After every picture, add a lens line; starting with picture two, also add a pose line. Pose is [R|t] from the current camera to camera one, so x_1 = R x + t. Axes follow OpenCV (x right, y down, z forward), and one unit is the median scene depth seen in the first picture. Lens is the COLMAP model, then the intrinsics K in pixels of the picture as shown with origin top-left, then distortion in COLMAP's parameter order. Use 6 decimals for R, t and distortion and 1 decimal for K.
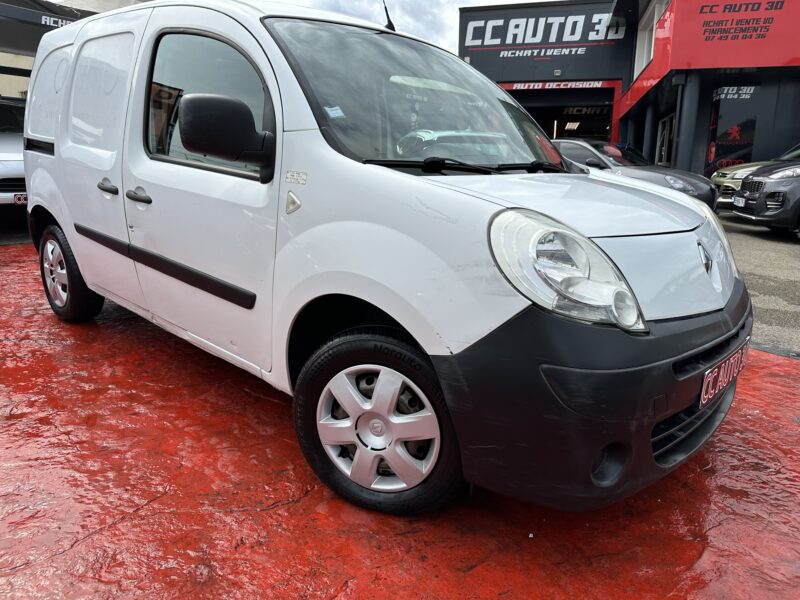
lens RADIAL K [[565.5, 0, 408.8], [0, 565.5, 297.6], [0, 0, 1]] dist [0.064785, -0.087603]
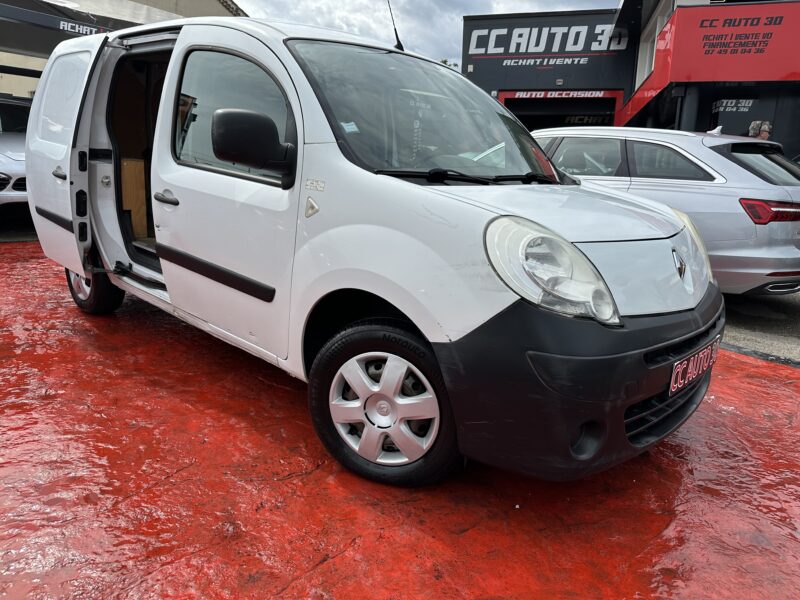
lens RADIAL K [[559.2, 0, 400.0], [0, 559.2, 300.0], [0, 0, 1]] dist [0.064547, -0.092590]
pose [[0.999694, 0.020322, -0.014069, -0.009600], [-0.020359, 0.999790, -0.002451, 0.015688], [0.014017, 0.002737, 0.999898, -0.107209]]
